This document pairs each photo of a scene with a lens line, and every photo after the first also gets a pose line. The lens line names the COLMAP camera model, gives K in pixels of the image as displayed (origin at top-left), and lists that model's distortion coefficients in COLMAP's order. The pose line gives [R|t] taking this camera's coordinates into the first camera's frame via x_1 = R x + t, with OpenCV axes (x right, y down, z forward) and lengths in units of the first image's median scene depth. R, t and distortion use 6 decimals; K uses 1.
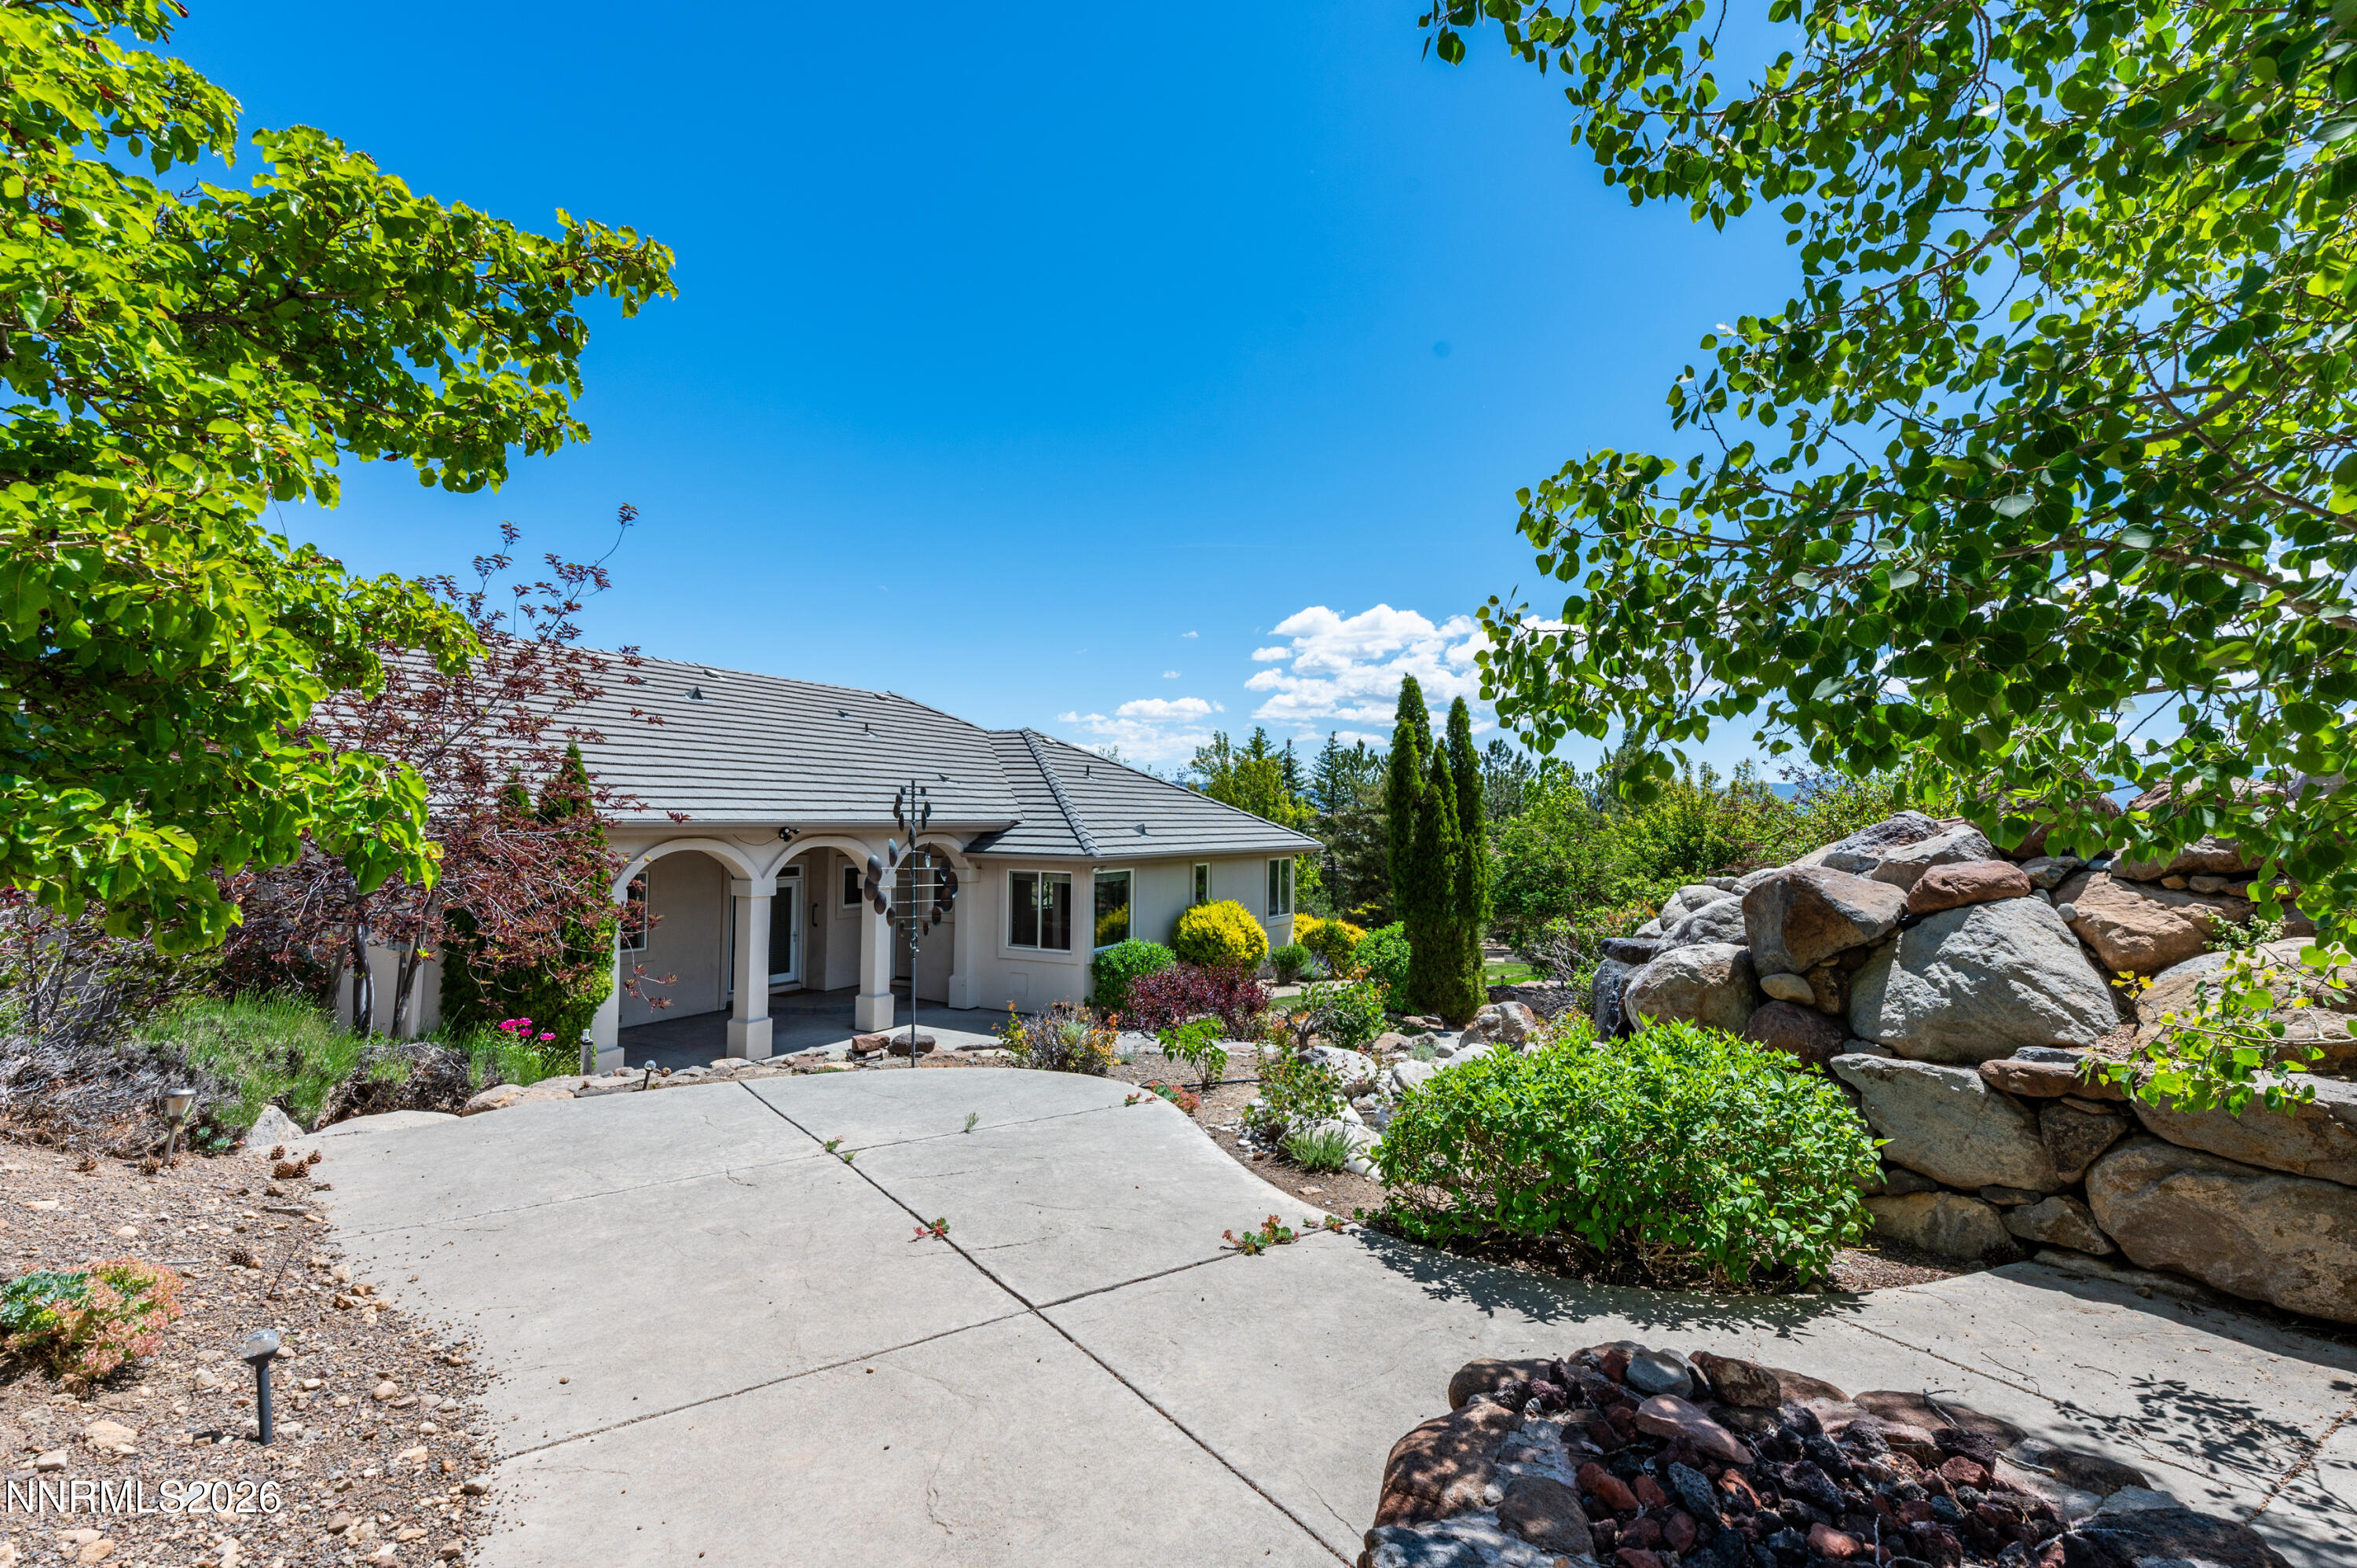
lens RADIAL K [[1104.7, 0, 1181.6], [0, 1104.7, 821.4], [0, 0, 1]] dist [0.017974, 0.000052]
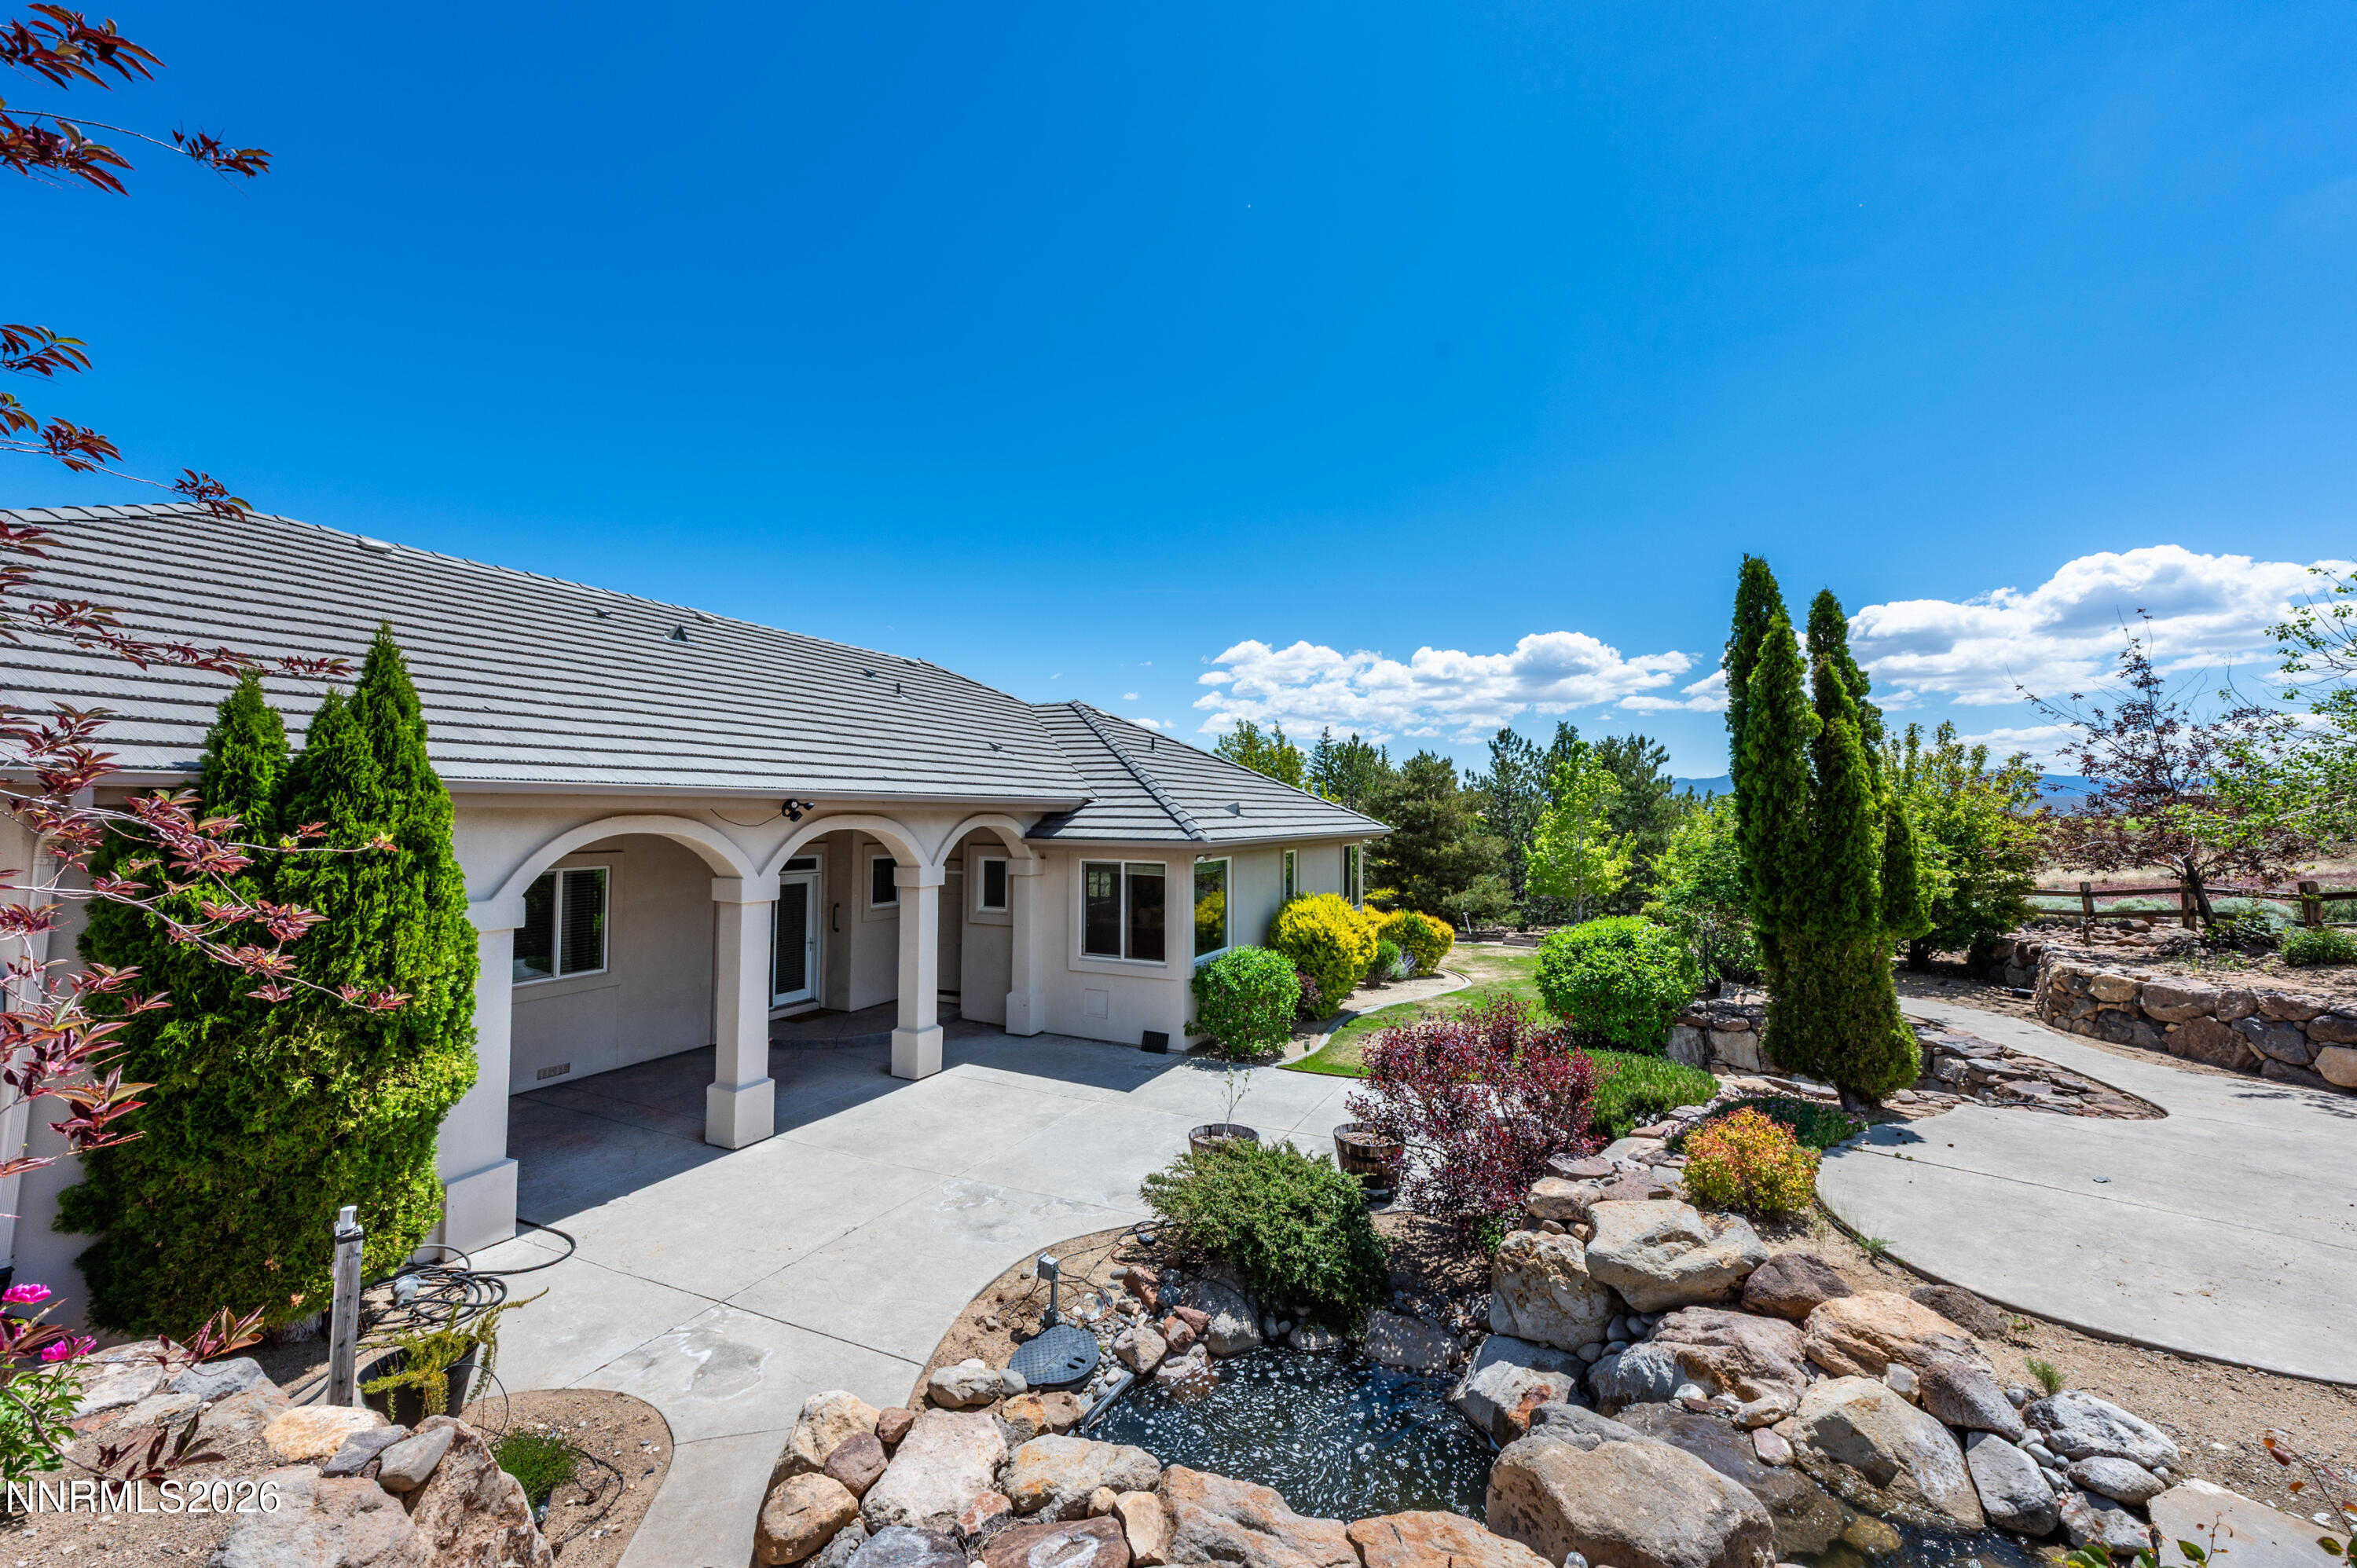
lens RADIAL K [[902.1, 0, 1178.5], [0, 902.1, 784.0], [0, 0, 1]] dist [0.009840, -0.000119]
pose [[0.998825, -0.004801, 0.048216, -0.113033], [0.006666, 0.999233, -0.038582, 0.014464], [-0.047994, 0.038858, 0.998091, 0.332547]]
